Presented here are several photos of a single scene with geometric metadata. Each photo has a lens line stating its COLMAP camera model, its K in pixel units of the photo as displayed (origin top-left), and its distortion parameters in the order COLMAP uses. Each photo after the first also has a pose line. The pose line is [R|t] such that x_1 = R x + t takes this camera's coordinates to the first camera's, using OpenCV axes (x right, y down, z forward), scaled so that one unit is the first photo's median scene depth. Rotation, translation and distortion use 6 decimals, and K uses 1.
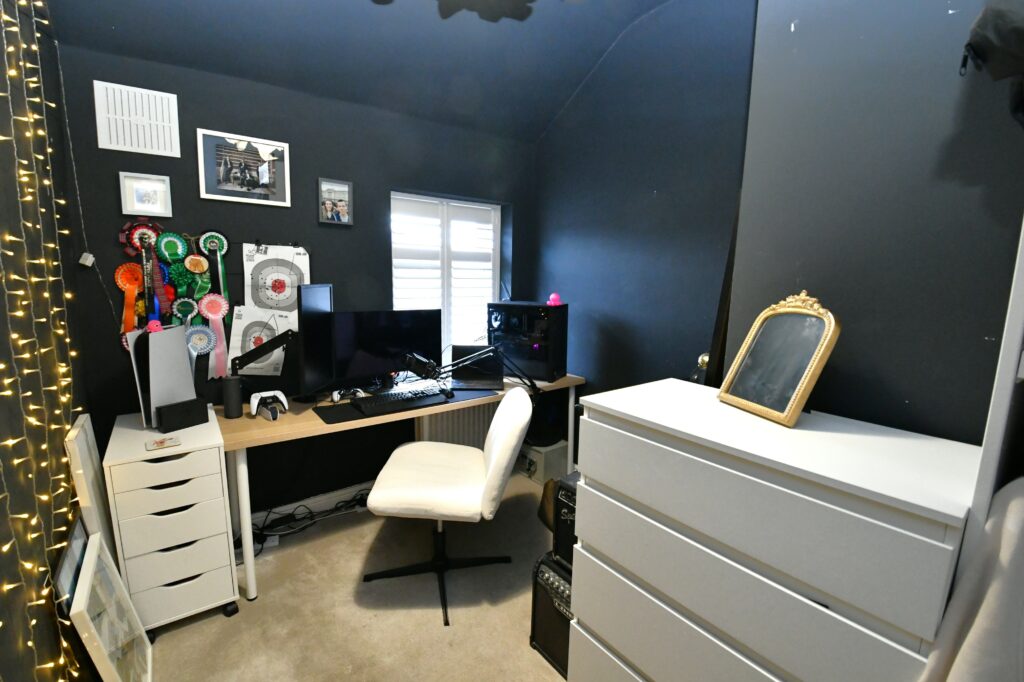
lens RADIAL K [[453.0, 0, 508.9], [0, 453.0, 348.4], [0, 0, 1]] dist [-0.000037, -0.016378]
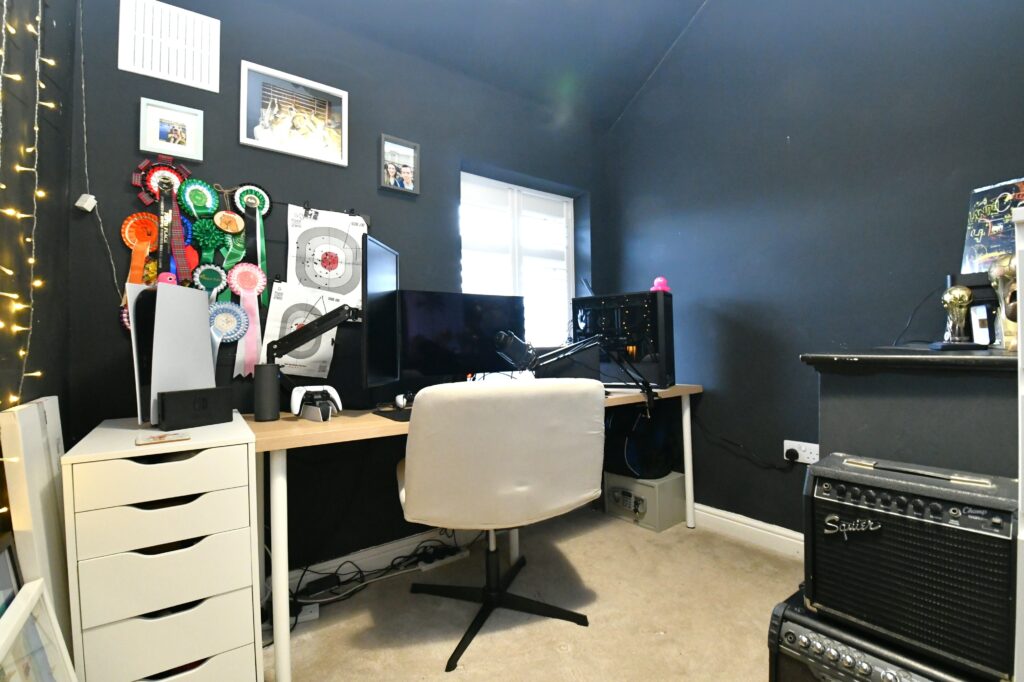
lens RADIAL K [[454.5, 0, 514.8], [0, 454.5, 344.3], [0, 0, 1]] dist [-0.000188, -0.014509]
pose [[0.998971, -0.041547, -0.018192, -0.196346], [0.037917, 0.985108, -0.167706, 0.162947], [0.024888, 0.166844, 0.985669, 0.279117]]
